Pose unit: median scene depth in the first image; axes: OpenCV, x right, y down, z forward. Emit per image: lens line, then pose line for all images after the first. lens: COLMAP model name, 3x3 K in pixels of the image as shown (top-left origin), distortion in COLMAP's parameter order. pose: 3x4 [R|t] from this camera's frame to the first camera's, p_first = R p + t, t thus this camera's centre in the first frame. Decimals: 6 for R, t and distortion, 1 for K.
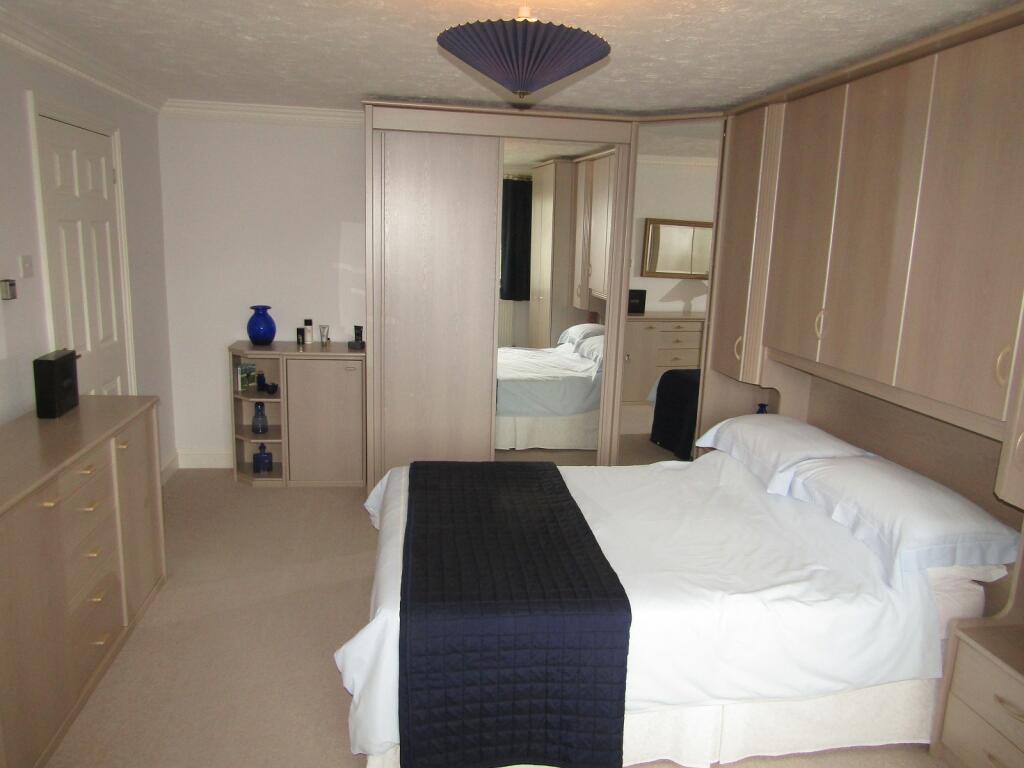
lens RADIAL K [[721.2, 0, 510.3], [0, 721.2, 391.2], [0, 0, 1]] dist [-0.008785, -0.000773]
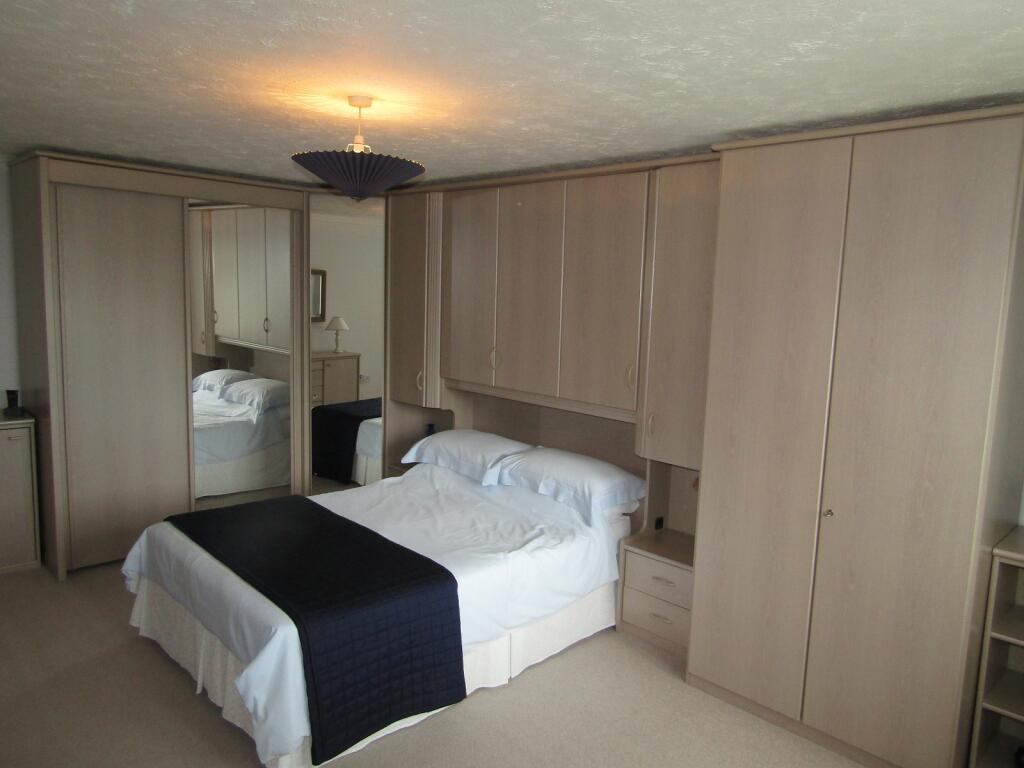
lens RADIAL K [[721.2, 0, 512.1], [0, 721.2, 378.6], [0, 0, 1]] dist [-0.008785, -0.000773]
pose [[0.804697, -0.076316, 0.588760, -0.447470], [0.114429, 0.993046, -0.027678, -0.016892], [-0.582553, 0.089643, 0.807834, -0.163655]]
